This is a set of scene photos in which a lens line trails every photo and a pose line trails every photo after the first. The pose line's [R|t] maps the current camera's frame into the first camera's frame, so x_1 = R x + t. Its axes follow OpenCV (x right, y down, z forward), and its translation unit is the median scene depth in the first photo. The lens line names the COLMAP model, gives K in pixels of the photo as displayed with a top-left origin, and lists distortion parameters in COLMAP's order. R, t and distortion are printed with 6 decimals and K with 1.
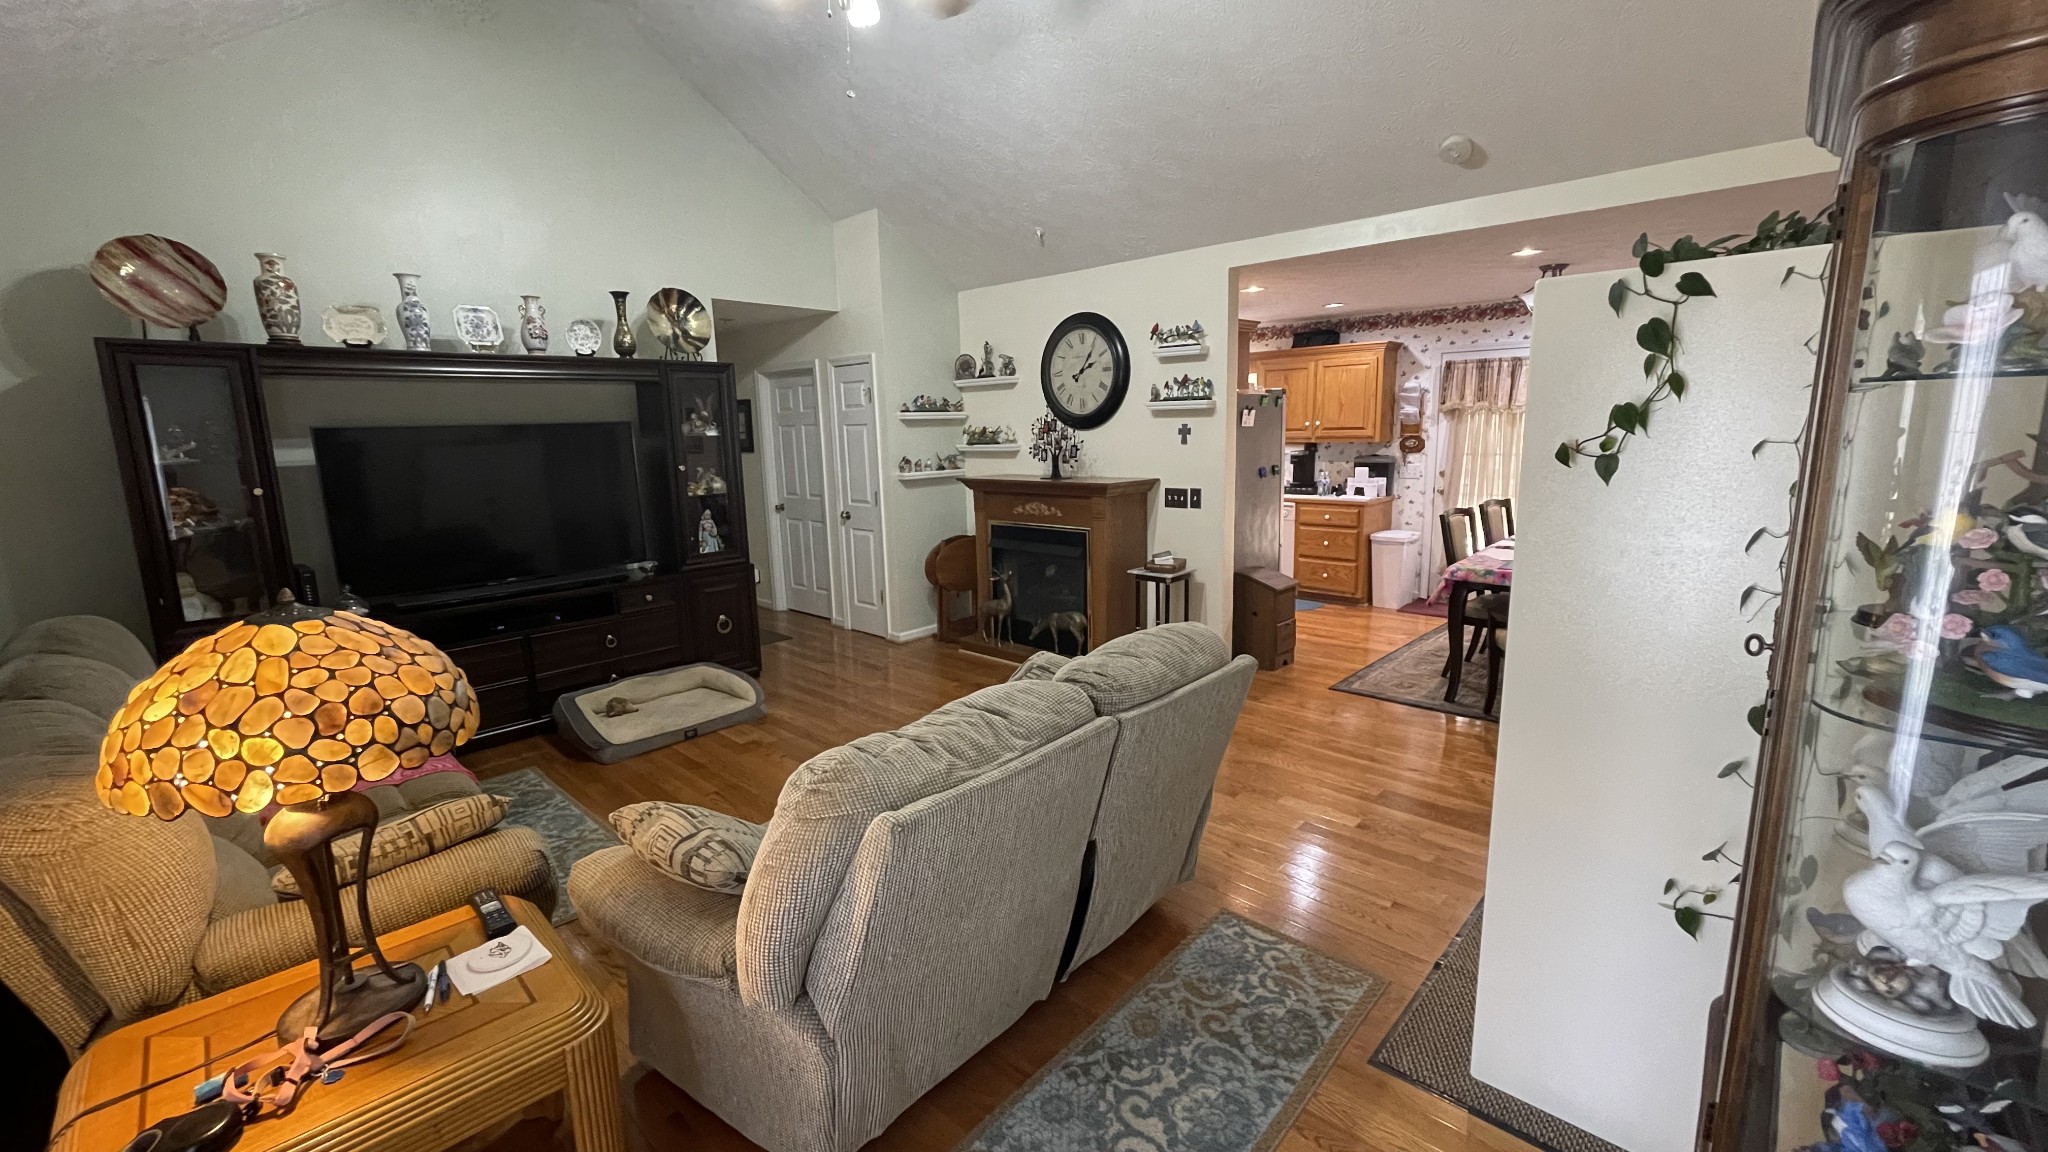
lens RADIAL K [[826.6, 0, 1027.6], [0, 826.6, 575.9], [0, 0, 1]] dist [-0.003011, 0.000021]
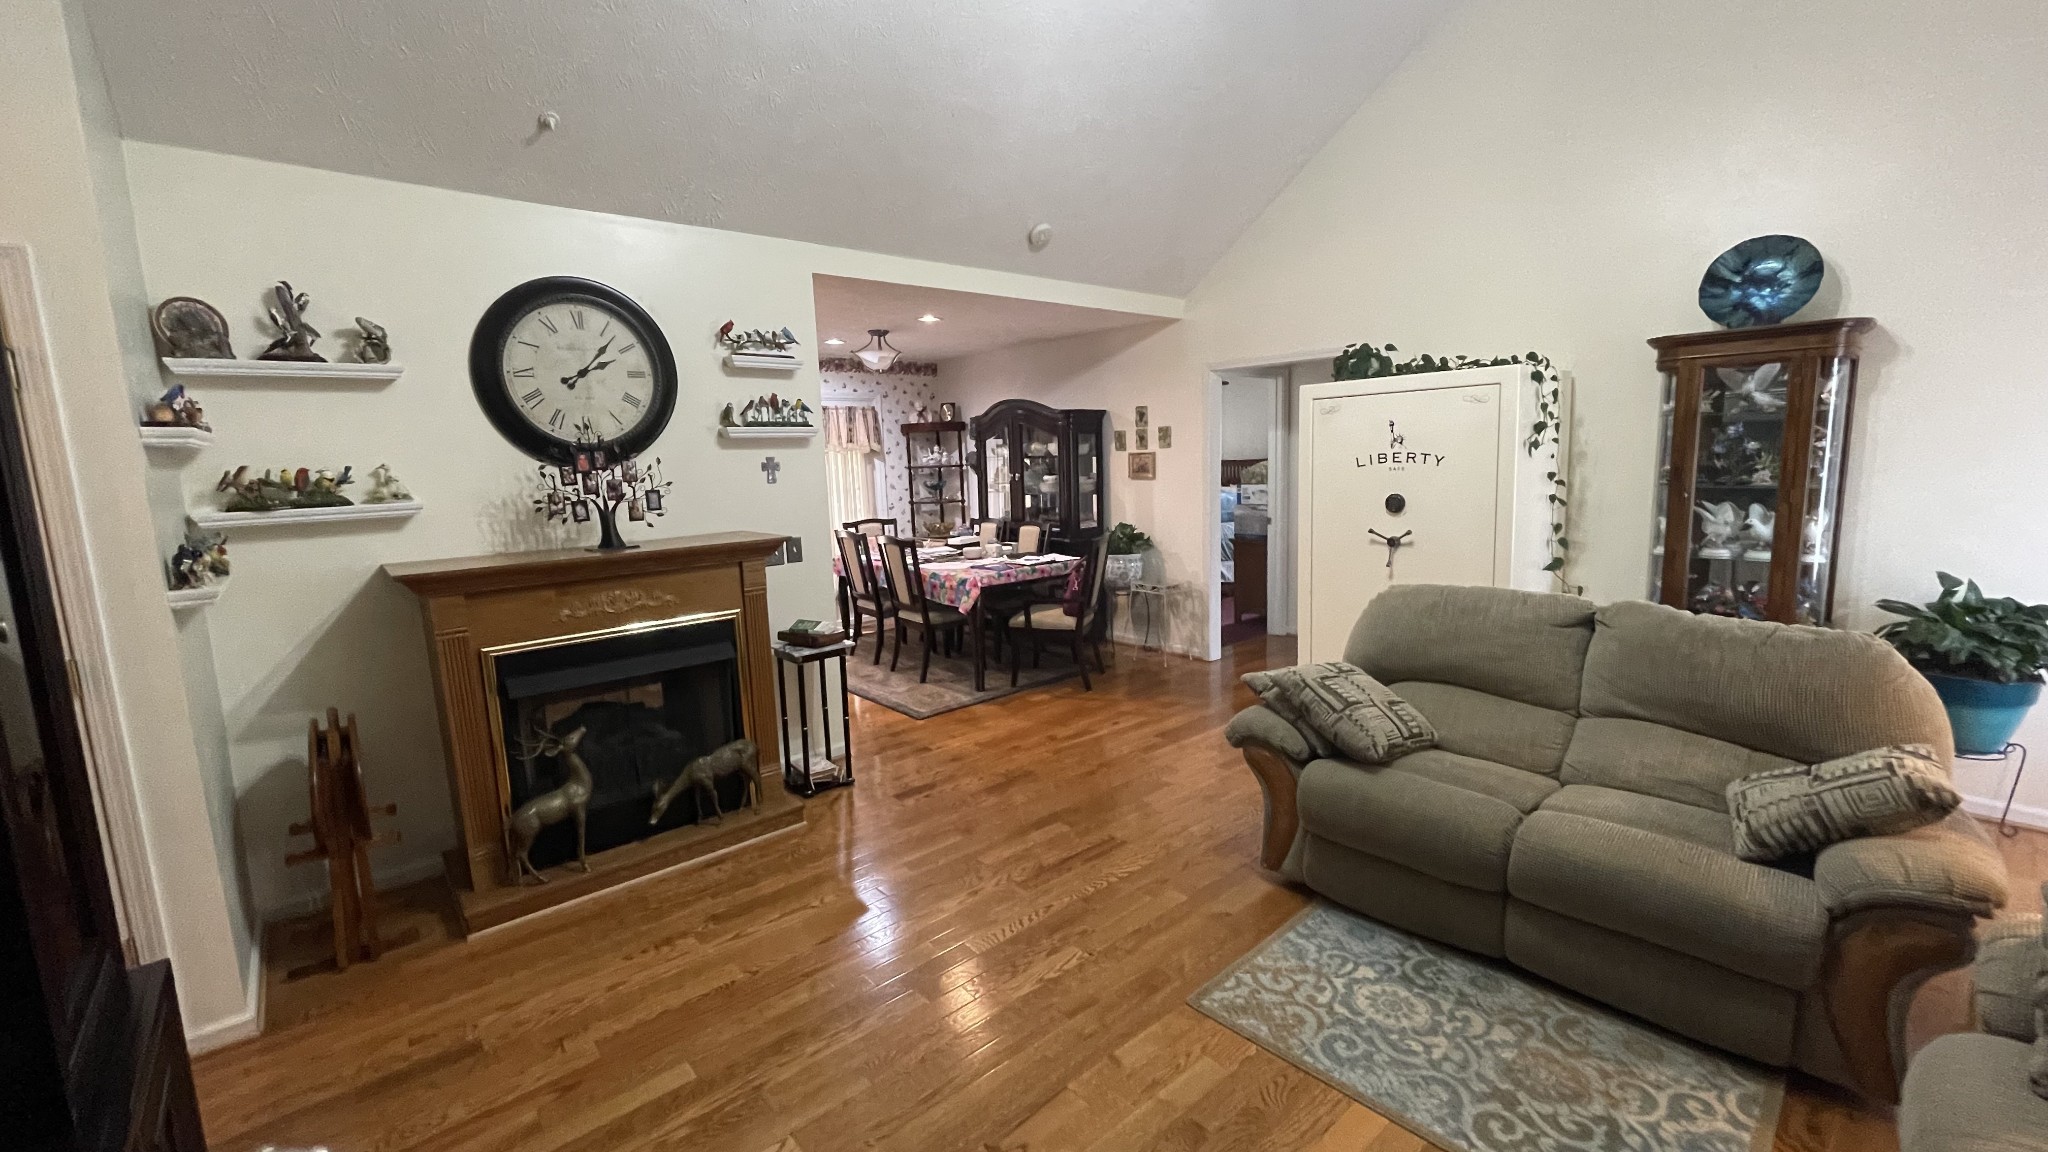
lens RADIAL K [[826.6, 0, 1026.6], [0, 826.6, 569.3], [0, 0, 1]] dist [-0.003011, 0.000021]
pose [[0.104964, -0.121839, 0.986984, -0.530137], [0.207405, 0.973324, 0.098096, -0.101913], [-0.972608, 0.194409, 0.127434, 0.651192]]
